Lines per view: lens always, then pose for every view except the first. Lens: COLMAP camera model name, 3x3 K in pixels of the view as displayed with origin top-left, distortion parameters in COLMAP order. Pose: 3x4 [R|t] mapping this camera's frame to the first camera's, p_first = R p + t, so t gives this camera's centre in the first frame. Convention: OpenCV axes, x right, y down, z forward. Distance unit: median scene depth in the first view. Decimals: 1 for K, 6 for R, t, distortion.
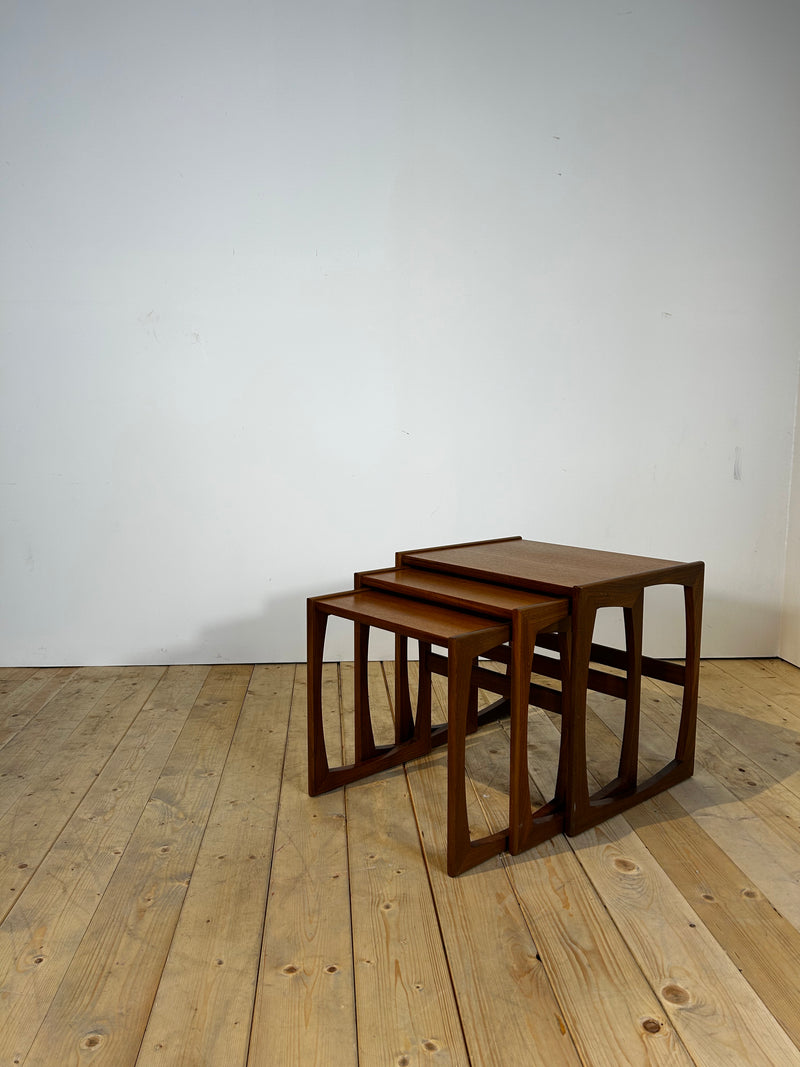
lens RADIAL K [[814.4, 0, 398.0], [0, 814.4, 523.4], [0, 0, 1]] dist [0.015150, -0.015185]
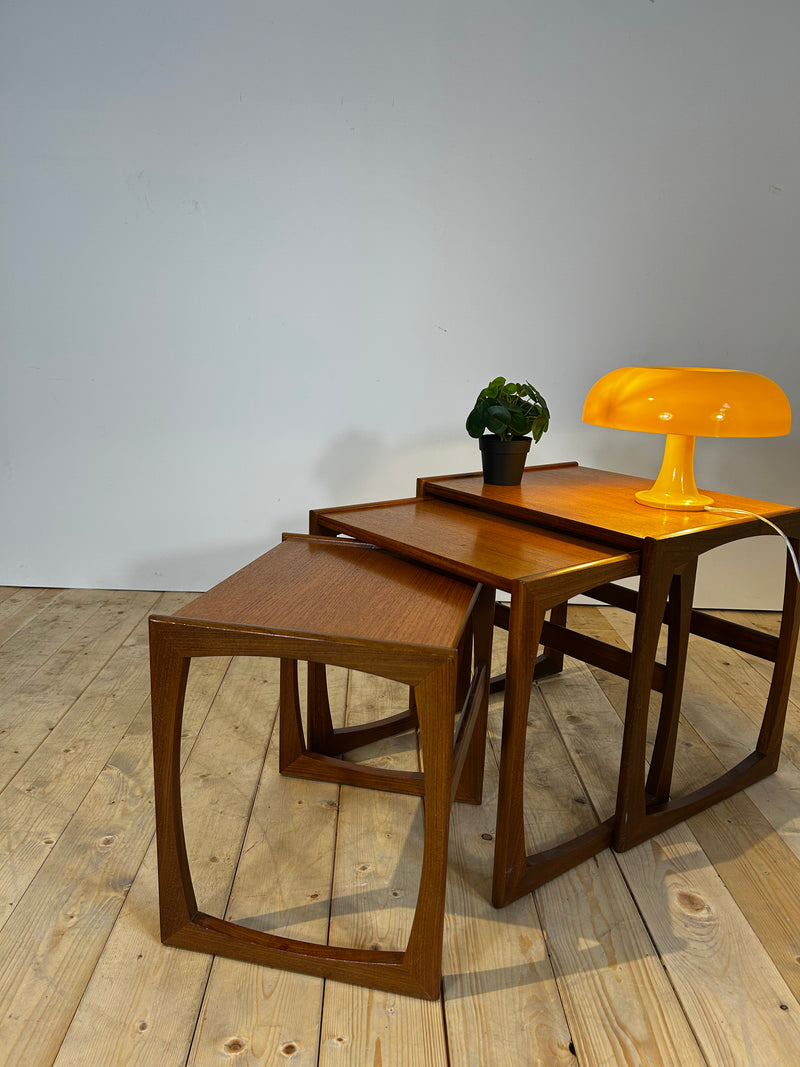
lens RADIAL K [[814.4, 0, 398.0], [0, 814.4, 523.4], [0, 0, 1]] dist [0.015150, -0.015185]
pose [[0.997699, 0.042353, -0.052943, 0.026104], [-0.036404, 0.993410, 0.108681, -0.007321], [0.057197, -0.106504, 0.992666, 0.234613]]
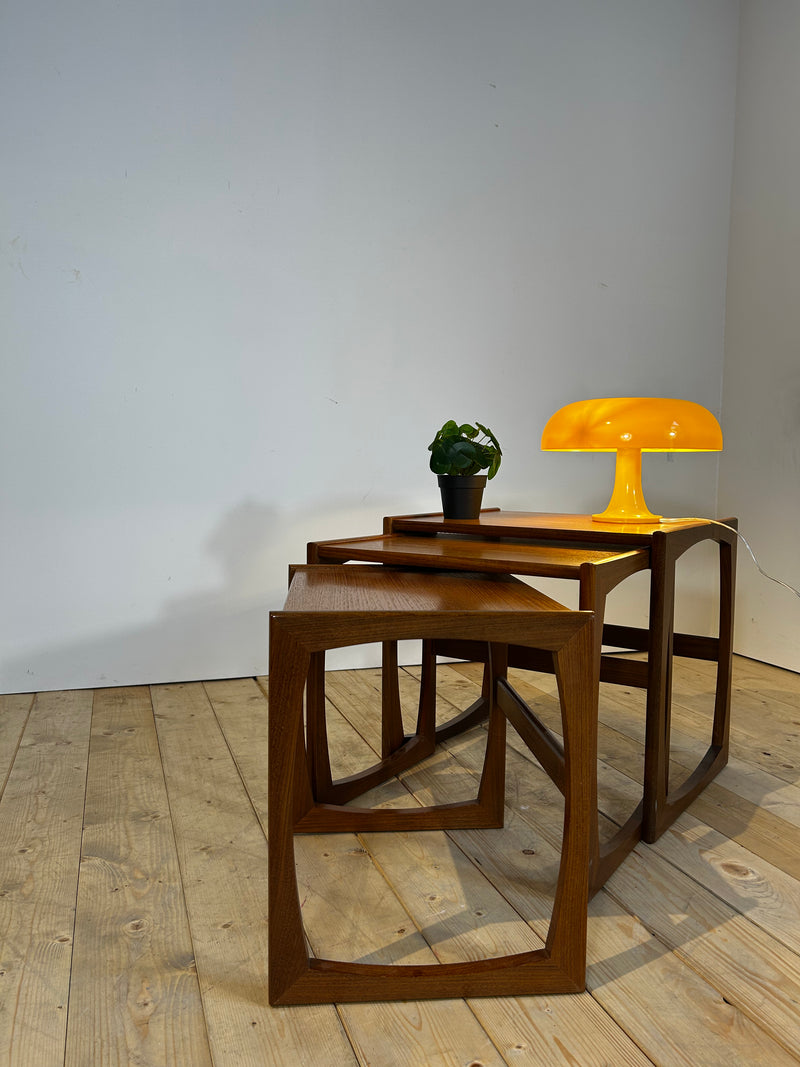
lens RADIAL K [[814.4, 0, 398.0], [0, 814.4, 523.4], [0, 0, 1]] dist [0.015150, -0.015185]
pose [[0.969200, -0.011098, 0.246025, -0.220612], [0.023311, 0.998633, -0.046785, 0.093329], [-0.245170, 0.051079, 0.968134, 0.248032]]
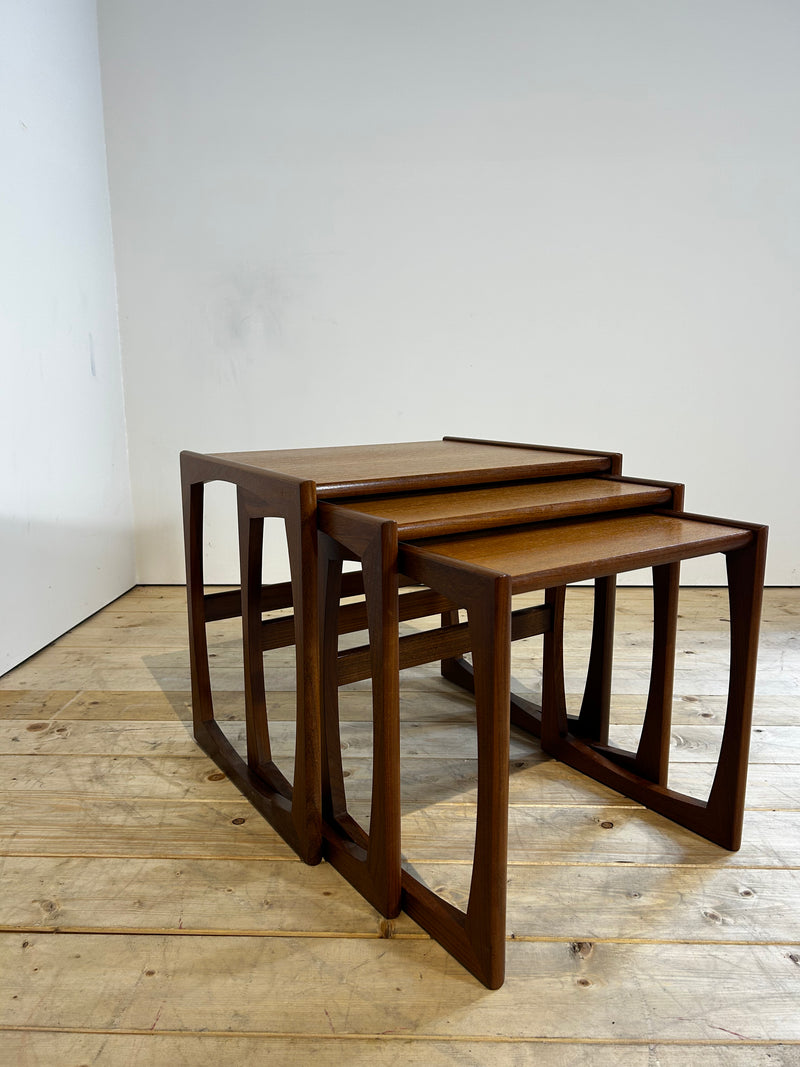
lens RADIAL K [[814.4, 0, 398.0], [0, 814.4, 523.4], [0, 0, 1]] dist [0.015150, -0.015185]
pose [[0.120291, -0.183277, 0.975674, -0.561537], [0.126204, 0.977660, 0.168090, -0.018100], [-0.984684, 0.102914, 0.140734, 1.022544]]
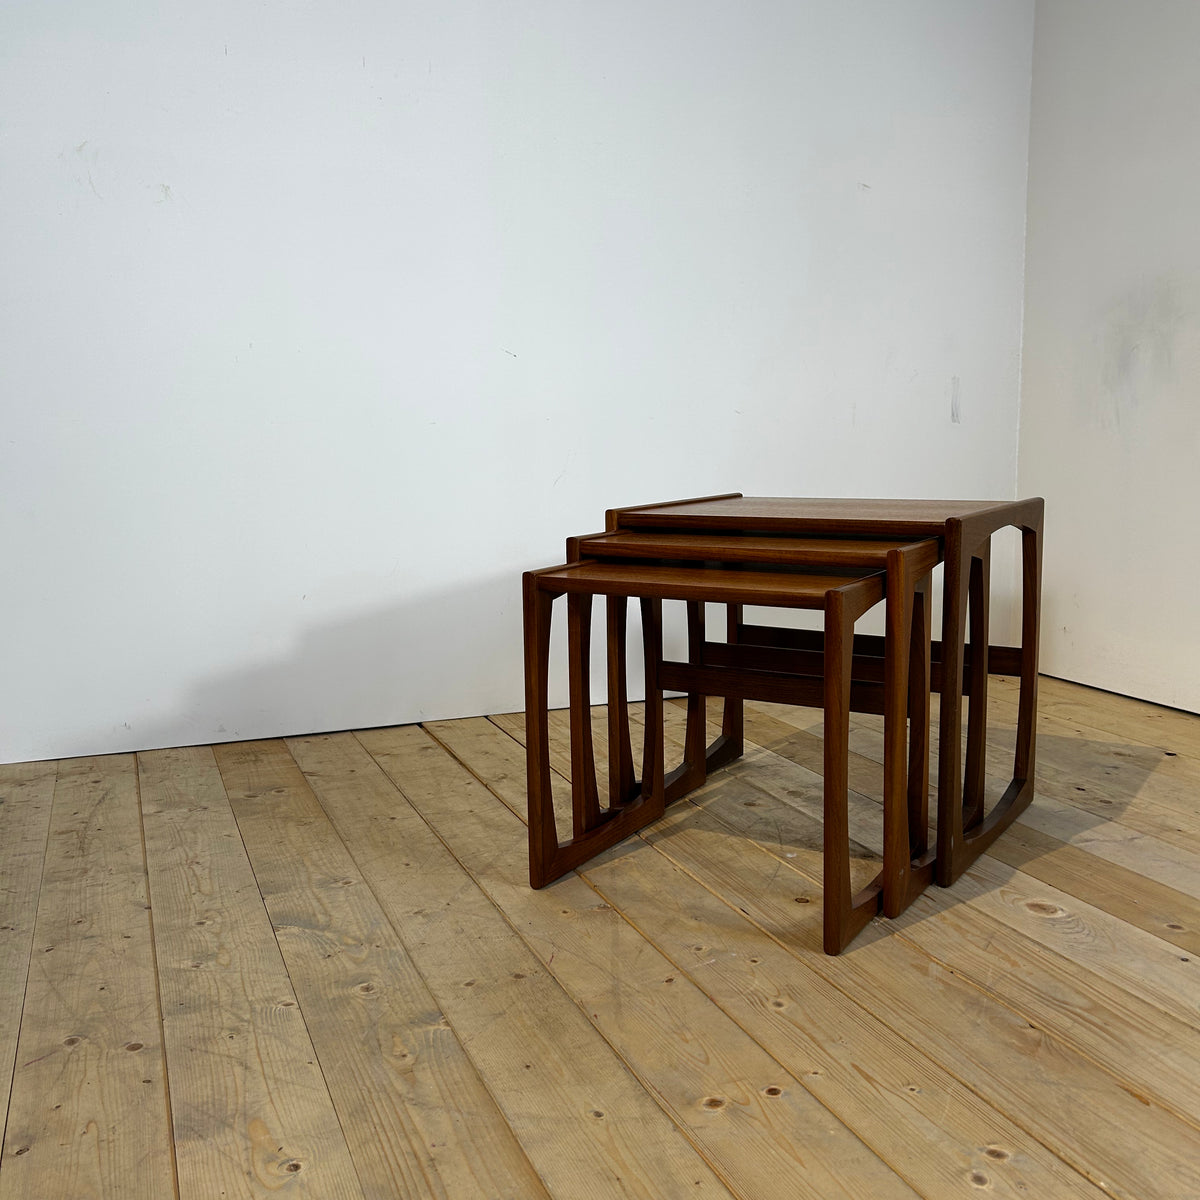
lens RADIAL K [[1216.8, 0, 600.0], [0, 1216.8, 581.8], [0, 0, 1]] dist [0.047323, -0.078322]
pose [[0.956456, -0.053539, 0.286926, -0.336154], [0.052326, 0.998559, 0.011901, 0.094705], [-0.287149, 0.003631, 0.957879, 0.088910]]
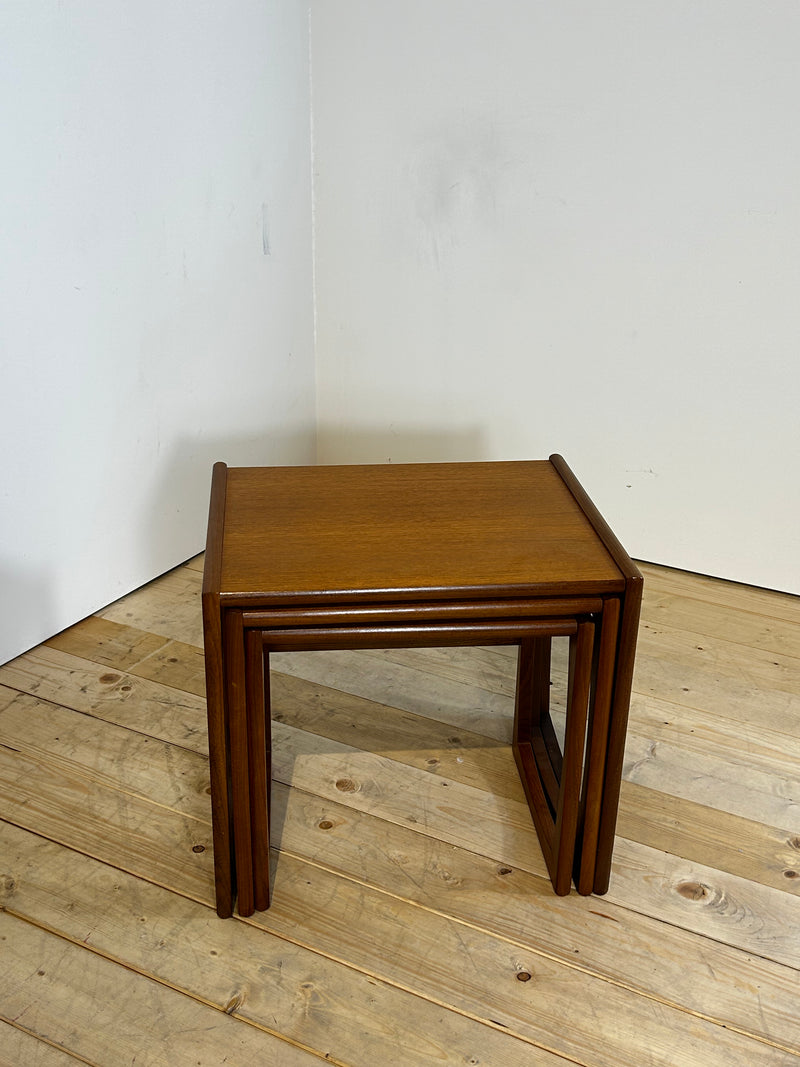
lens RADIAL K [[1211.6, 0, 397.0], [0, 1211.6, 520.3], [0, 0, 1]] dist [0.127728, -0.285605]
pose [[0.551054, -0.328587, 0.767053, -0.586327], [0.086811, 0.936796, 0.338935, -0.295912], [-0.829942, -0.120183, 0.544750, 0.577962]]
